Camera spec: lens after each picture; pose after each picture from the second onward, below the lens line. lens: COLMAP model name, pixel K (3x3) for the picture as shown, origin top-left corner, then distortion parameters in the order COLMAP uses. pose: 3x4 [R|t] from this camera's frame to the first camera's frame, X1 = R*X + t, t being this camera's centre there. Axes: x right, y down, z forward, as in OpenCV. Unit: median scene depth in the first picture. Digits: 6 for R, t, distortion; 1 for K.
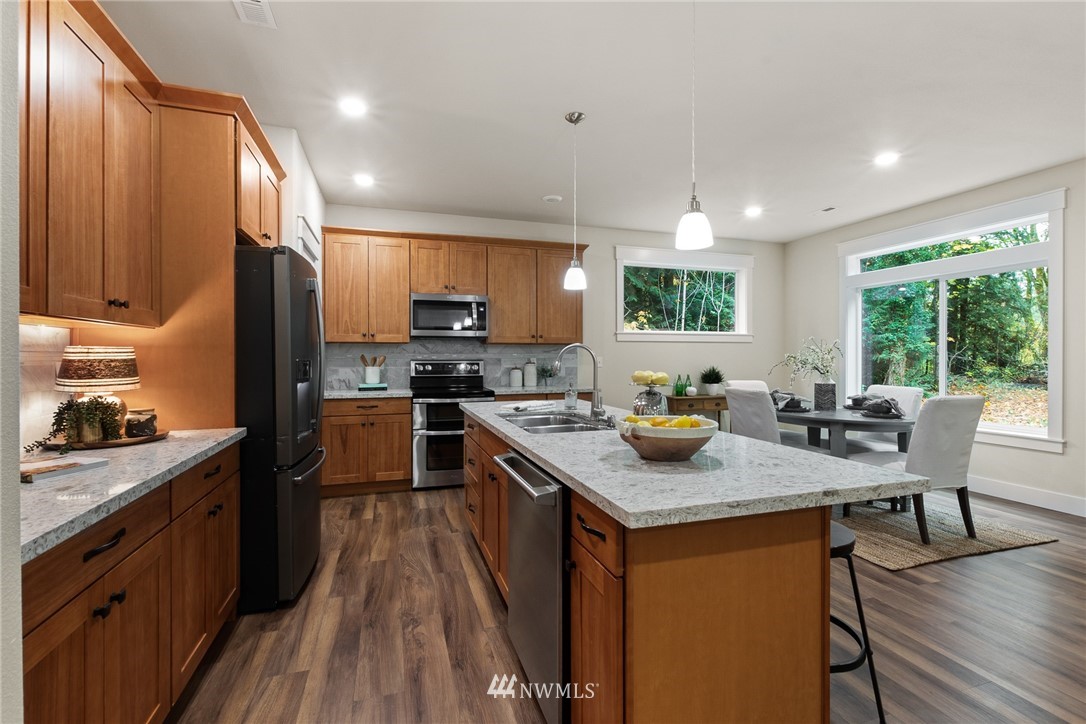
lens RADIAL K [[472.8, 0, 541.3], [0, 472.8, 355.8], [0, 0, 1]] dist [0.001565, -0.000353]
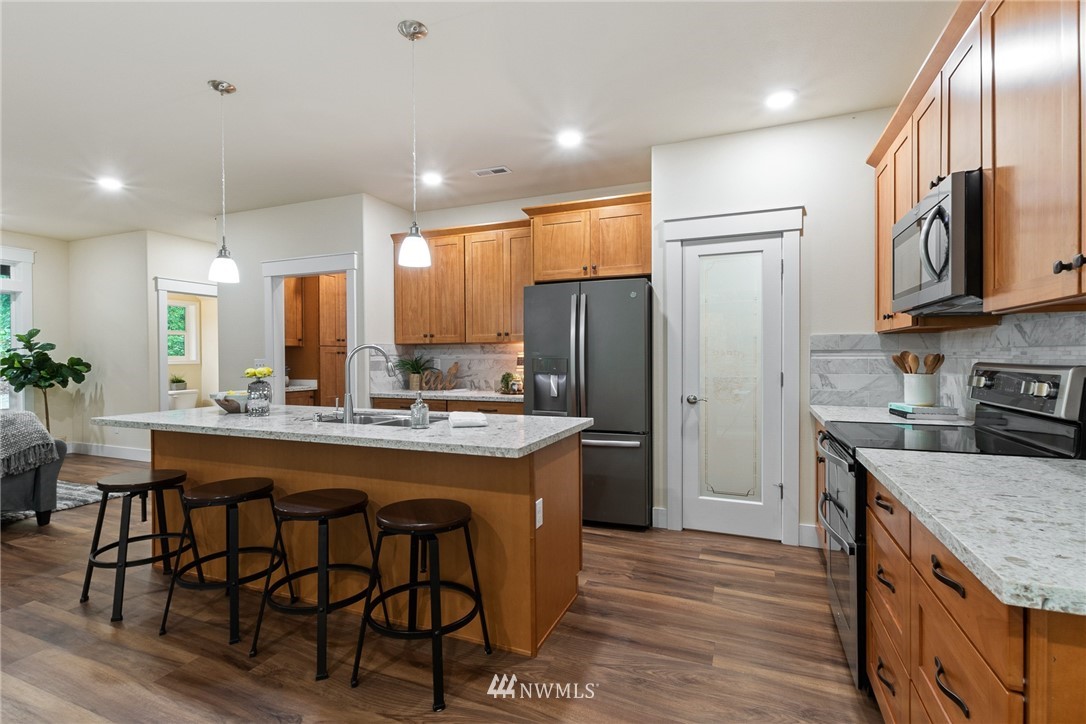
lens RADIAL K [[496.8, 0, 543.0], [0, 496.8, 362.0], [0, 0, 1]] dist [-0.001886, -0.000222]
pose [[-0.642075, 0.014742, -0.766500, 0.334149], [0.007435, 0.999888, 0.013003, 0.000057], [0.766606, 0.002650, -0.642112, 1.003785]]
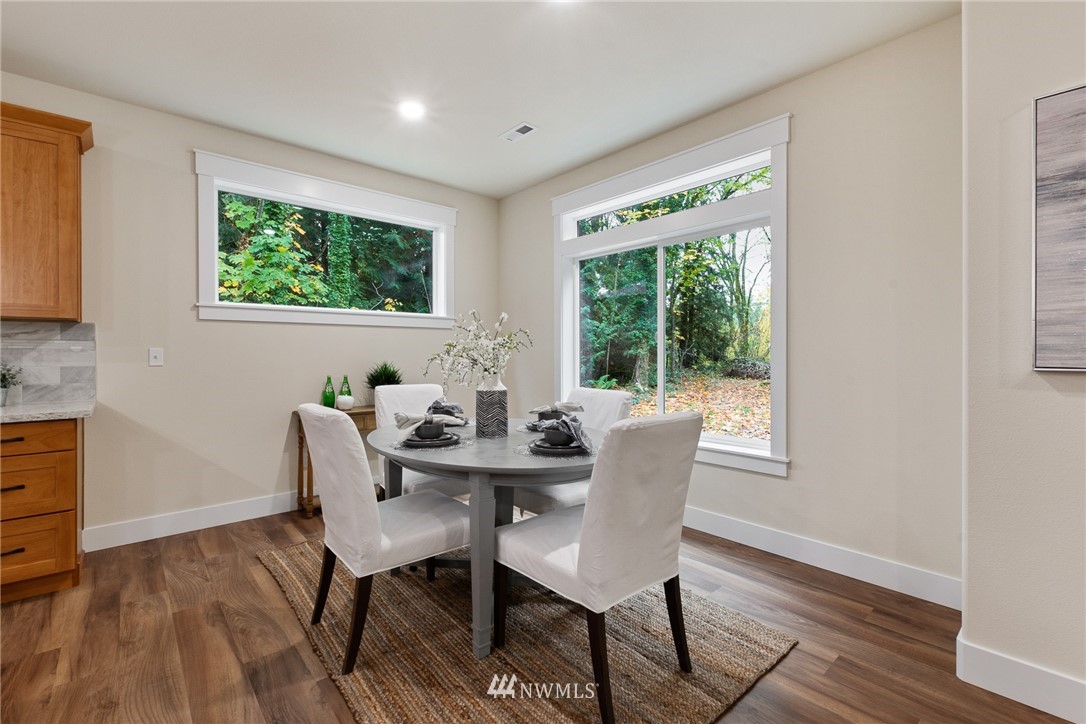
lens RADIAL K [[472.0, 0, 530.8], [0, 472.0, 352.5], [0, 0, 1]] dist [-0.000895, -0.000238]
pose [[0.921208, -0.000405, 0.389070, 0.359557], [0.000767, 0.999999, -0.000775, 0.010807], [-0.389070, 0.001013, 0.921208, 0.382505]]
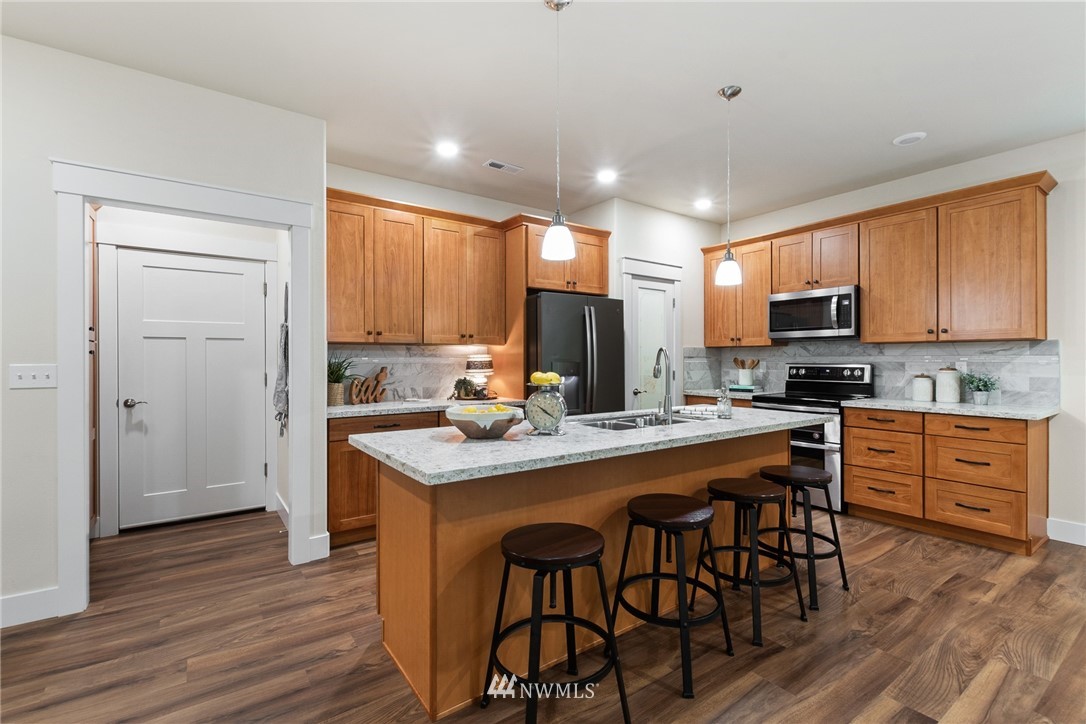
lens RADIAL K [[494.8, 0, 563.3], [0, 494.8, 362.1], [0, 0, 1]] dist [0.001411, 0.000447]
pose [[0.316379, 0.005613, -0.948616, 0.530442], [0.001367, 0.999979, 0.006373, -0.000346], [0.948632, -0.003313, 0.316365, 0.250745]]
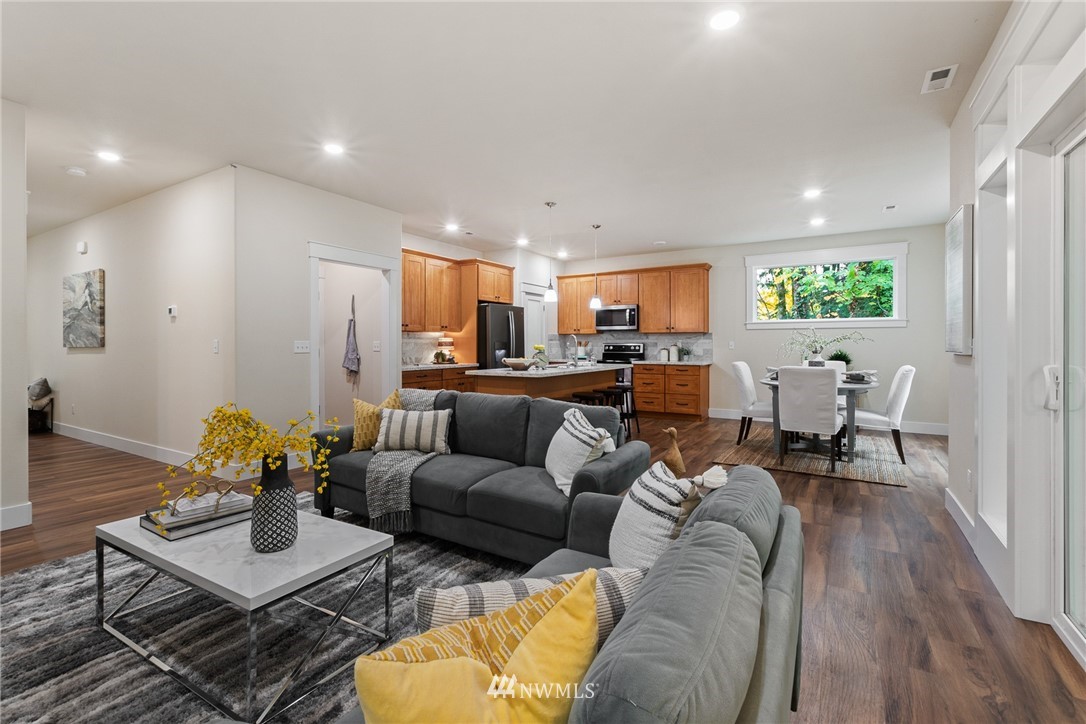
lens RADIAL K [[489.2, 0, 547.0], [0, 489.2, 356.5], [0, 0, 1]] dist [0.000376, 0.000086]
pose [[0.655944, 0.019305, -0.754563, 0.960680], [0.000895, 0.999652, 0.026353, 0.009555], [0.754809, -0.017962, 0.655699, -0.354221]]
